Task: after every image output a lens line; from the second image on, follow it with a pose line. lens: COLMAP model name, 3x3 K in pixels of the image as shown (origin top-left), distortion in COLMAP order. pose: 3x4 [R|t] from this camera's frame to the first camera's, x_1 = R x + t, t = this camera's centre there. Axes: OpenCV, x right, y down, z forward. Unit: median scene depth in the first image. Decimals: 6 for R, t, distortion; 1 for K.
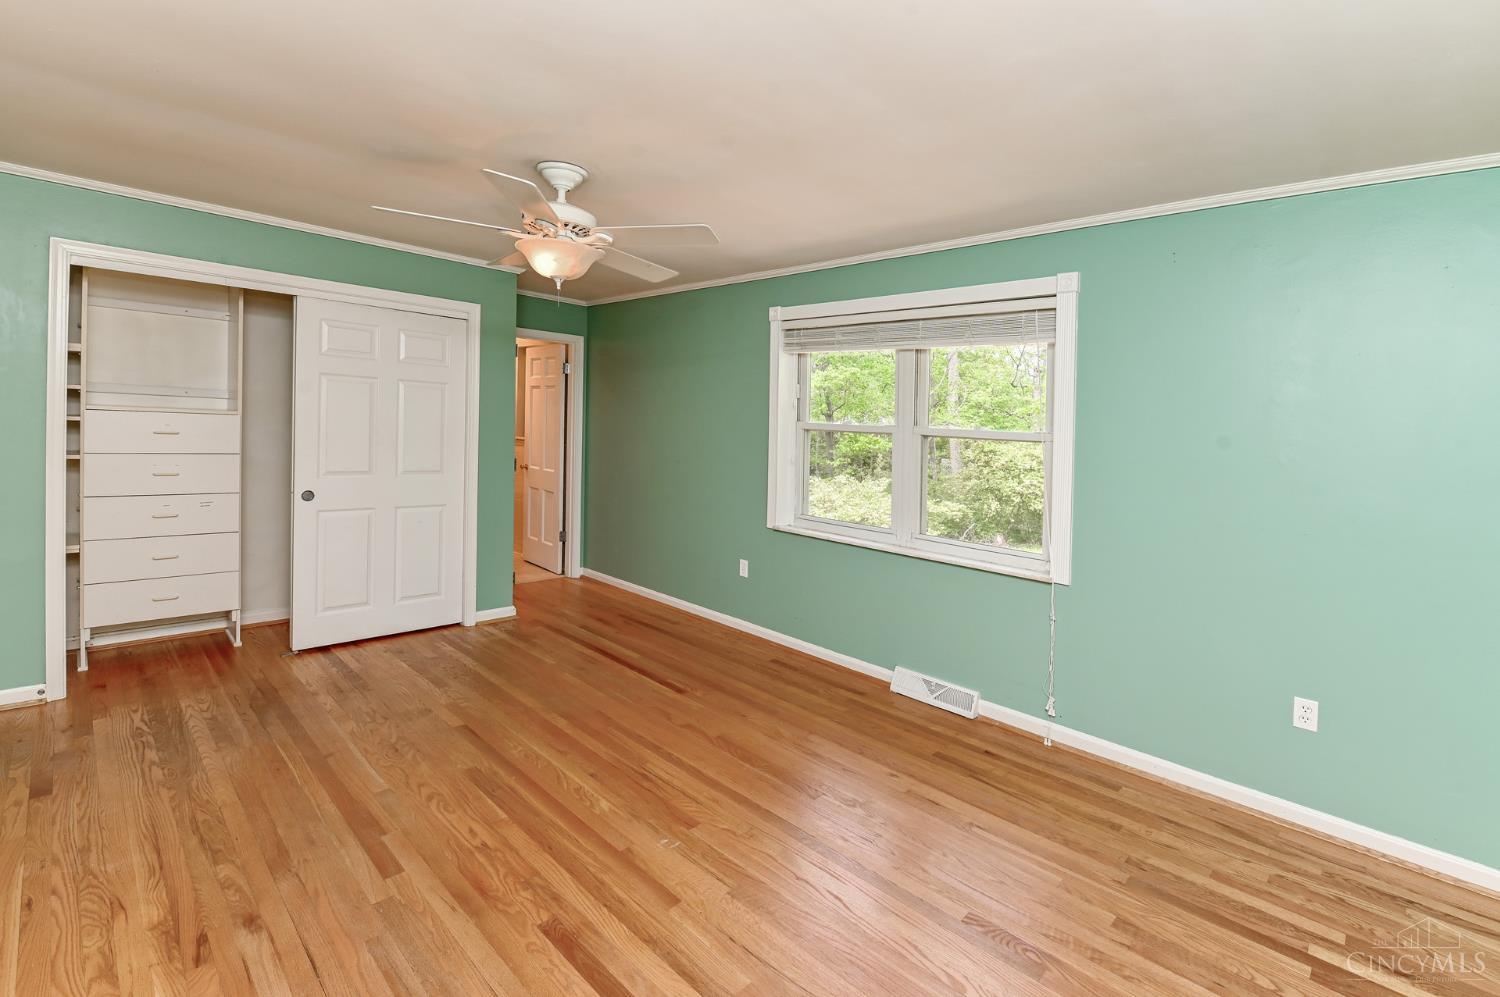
lens RADIAL K [[668.3, 0, 748.9], [0, 668.3, 464.5], [0, 0, 1]] dist [0.008670, -0.012802]
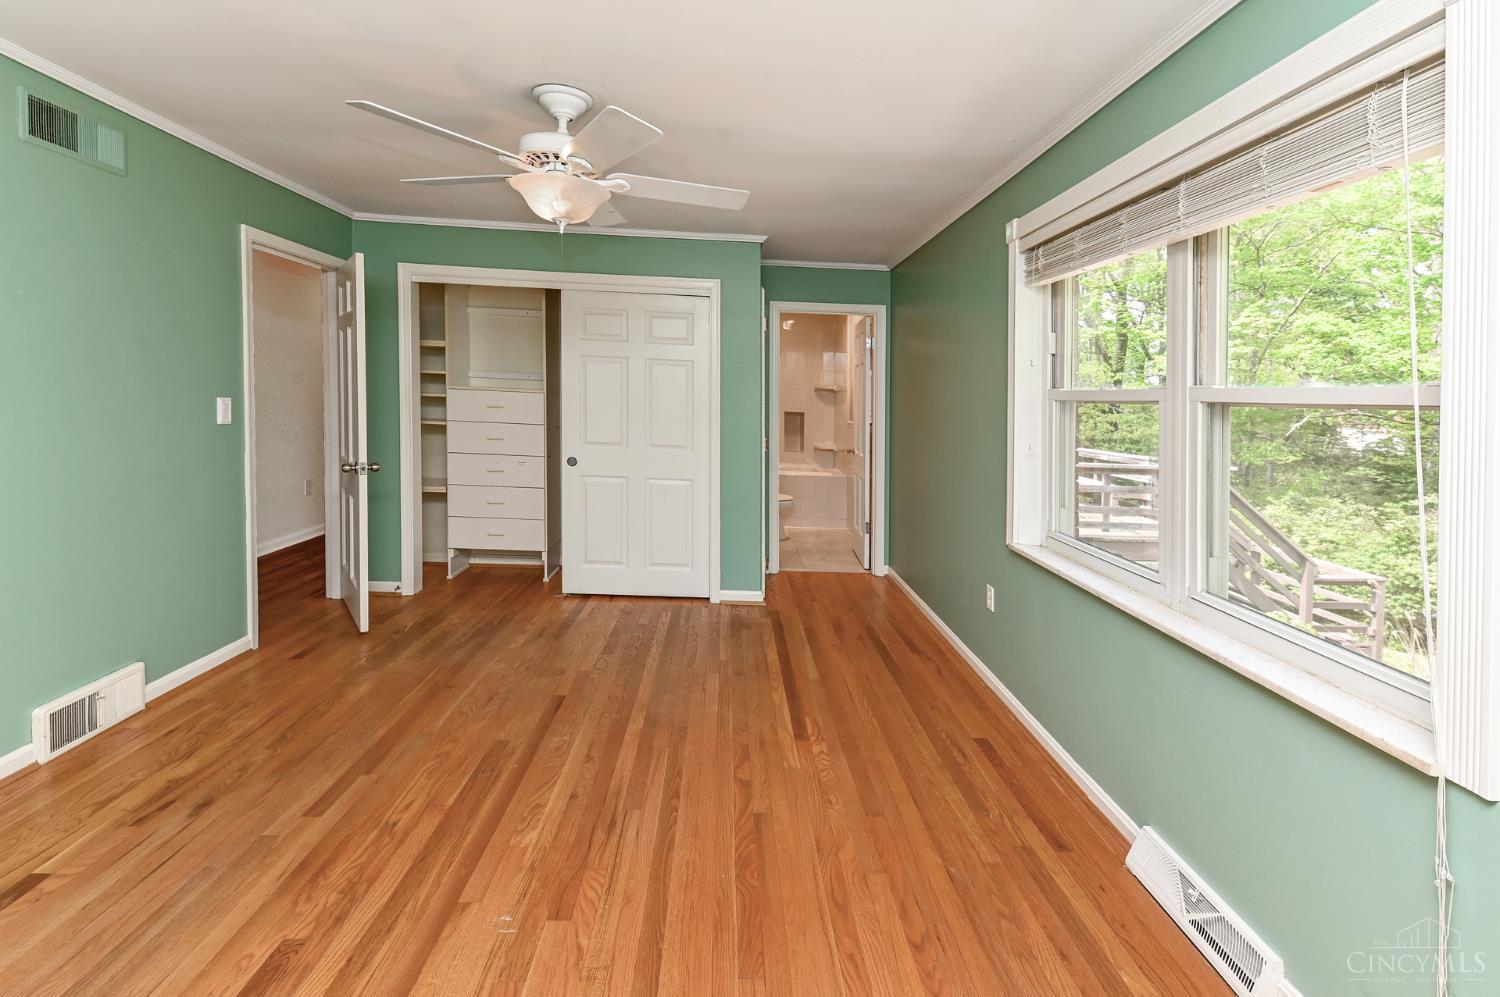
lens RADIAL K [[661.8, 0, 746.0], [0, 661.8, 445.6], [0, 0, 1]] dist [0.029962, -0.012357]
pose [[0.729129, 0.032208, -0.683618, 0.430398], [-0.046308, 0.998925, -0.002327, 0.009716], [0.682808, 0.033353, 0.729836, 0.453872]]
